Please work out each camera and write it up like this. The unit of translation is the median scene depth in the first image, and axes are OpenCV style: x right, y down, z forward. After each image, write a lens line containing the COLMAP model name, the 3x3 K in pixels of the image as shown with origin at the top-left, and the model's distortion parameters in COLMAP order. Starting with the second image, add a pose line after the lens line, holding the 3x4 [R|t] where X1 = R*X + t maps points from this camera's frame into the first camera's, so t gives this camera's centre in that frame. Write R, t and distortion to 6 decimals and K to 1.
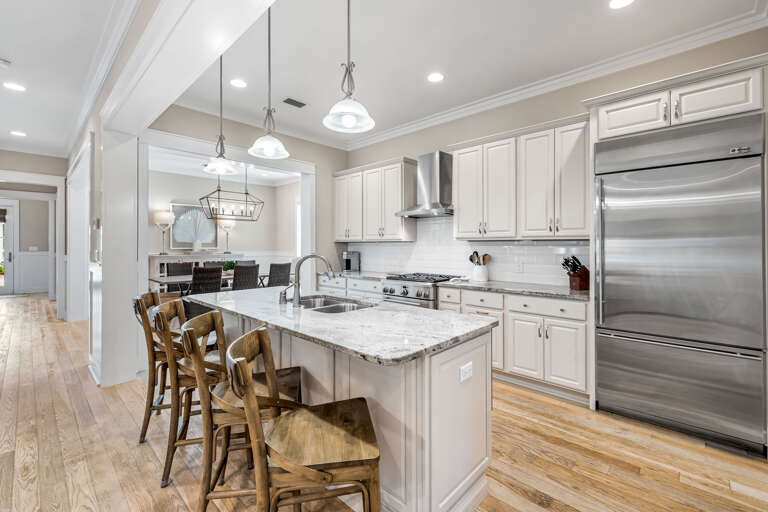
lens RADIAL K [[319.9, 0, 383.1], [0, 319.9, 239.3], [0, 0, 1]] dist [-0.000039, -0.000038]
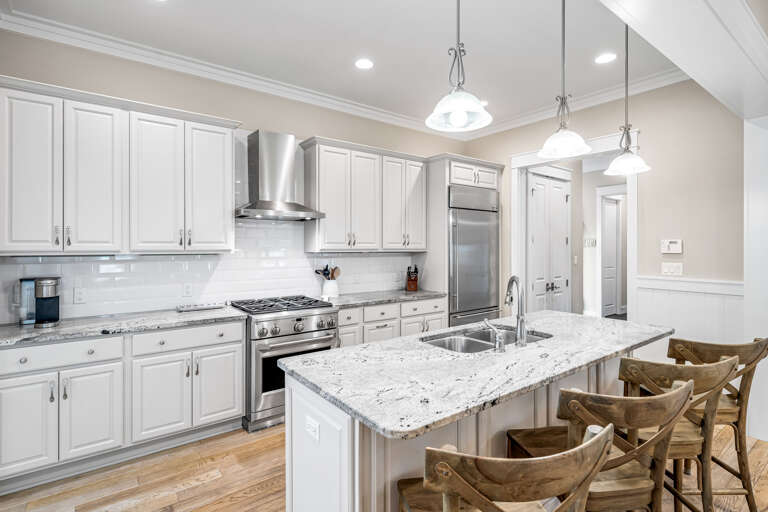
lens RADIAL K [[380.8, 0, 385.3], [0, 380.8, 250.0], [0, 0, 1]] dist [-0.000349, 0.000024]
pose [[0.188403, 0.017093, 0.981943, -0.364029], [0.001479, 0.999842, -0.017688, 0.007213], [-0.982091, 0.004784, 0.188348, 0.334434]]
